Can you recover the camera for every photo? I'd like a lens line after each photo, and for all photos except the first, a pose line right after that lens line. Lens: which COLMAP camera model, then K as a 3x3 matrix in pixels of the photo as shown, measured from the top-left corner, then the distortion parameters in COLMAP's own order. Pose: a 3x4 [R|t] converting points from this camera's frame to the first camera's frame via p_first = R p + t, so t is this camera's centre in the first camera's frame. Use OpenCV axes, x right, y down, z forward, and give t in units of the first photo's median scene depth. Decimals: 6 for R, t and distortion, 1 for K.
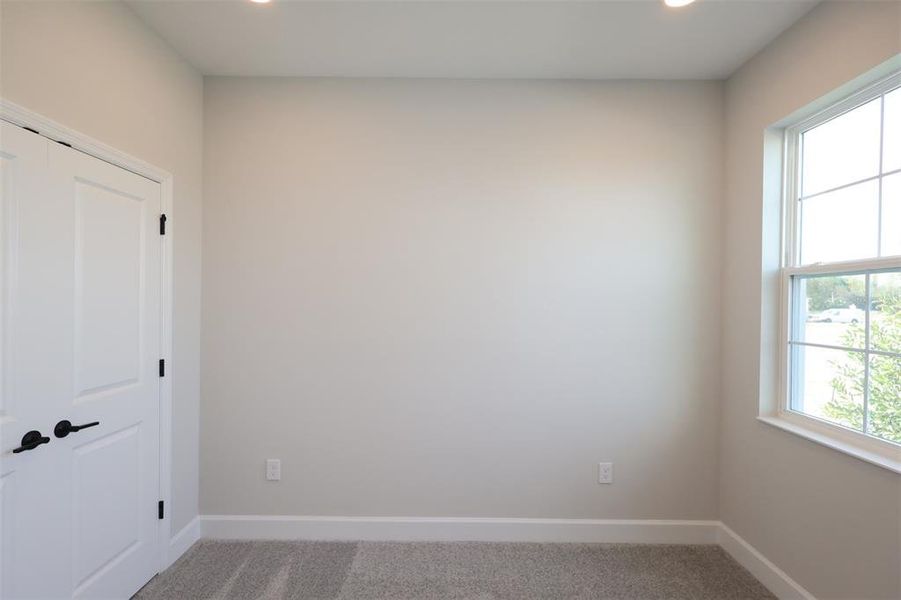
lens RADIAL K [[422.1, 0, 448.5], [0, 422.1, 298.5], [0, 0, 1]] dist [-0.012184, -0.000352]
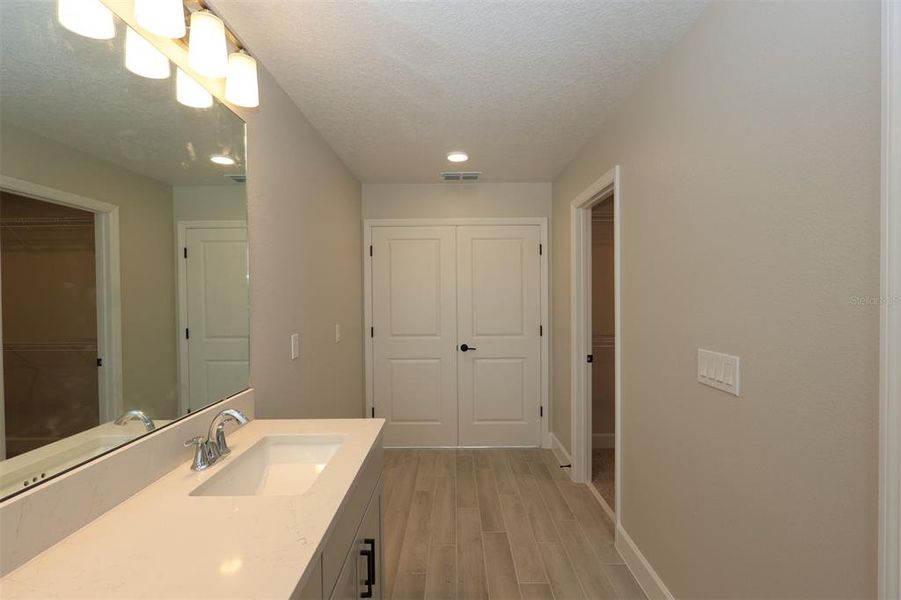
lens RADIAL K [[421.0, 0, 450.4], [0, 421.0, 301.8], [0, 0, 1]] dist [-0.000778, -0.000225]
pose [[0.004658, 0.013671, -0.999896, 1.048388], [0.000120, 0.999907, 0.013671, 0.011103], [0.999989, -0.000184, 0.004656, 0.640206]]
